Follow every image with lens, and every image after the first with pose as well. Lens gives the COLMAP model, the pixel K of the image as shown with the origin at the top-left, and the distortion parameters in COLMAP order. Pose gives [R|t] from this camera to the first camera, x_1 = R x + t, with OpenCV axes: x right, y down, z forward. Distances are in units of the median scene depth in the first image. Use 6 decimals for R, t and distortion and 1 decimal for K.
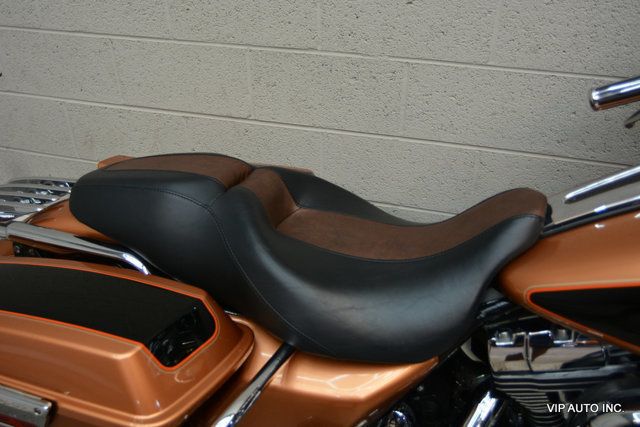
lens RADIAL K [[565.7, 0, 315.7], [0, 565.7, 212.0], [0, 0, 1]] dist [-0.020224, 0.009764]
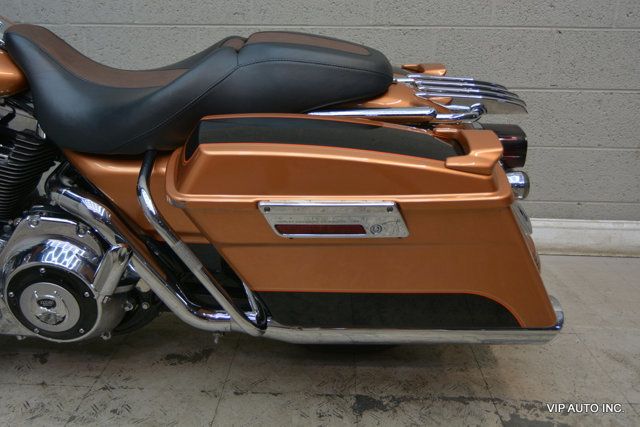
lens RADIAL K [[565.7, 0, 315.7], [0, 565.7, 212.0], [0, 0, 1]] dist [-0.020224, 0.009764]
pose [[0.969055, -0.060016, 0.239438, 0.358578], [0.121172, 0.960738, -0.249598, 0.624881], [-0.215057, 0.270888, 0.938281, -0.372947]]
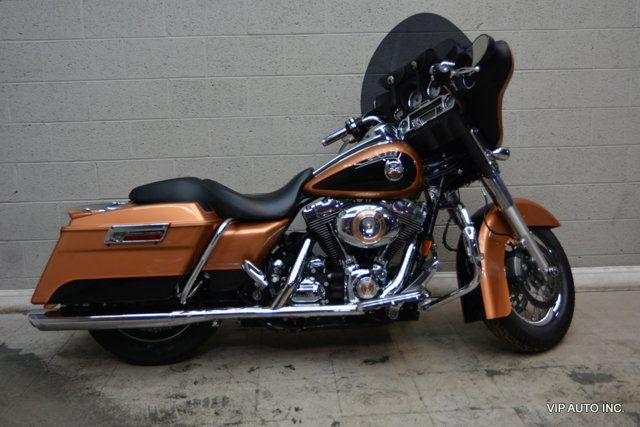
lens RADIAL K [[612.6, 0, 317.3], [0, 612.6, 212.7], [0, 0, 1]] dist [-0.010520, -0.005536]
pose [[0.940094, -0.078607, 0.331730, -0.401767], [0.199101, 0.916462, -0.347067, 0.794663], [-0.276736, 0.392323, 0.877211, -1.060734]]
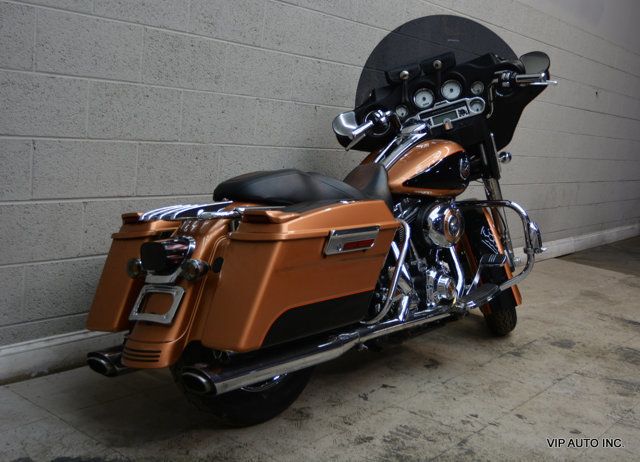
lens RADIAL K [[733.3, 0, 343.7], [0, 733.3, 230.8], [0, 0, 1]] dist [-0.010424, -0.005686]
pose [[0.353085, -0.103261, 0.929875, -1.745384], [0.418835, 0.906182, -0.058407, 0.245370], [-0.836605, 0.410087, 0.363208, -0.012223]]
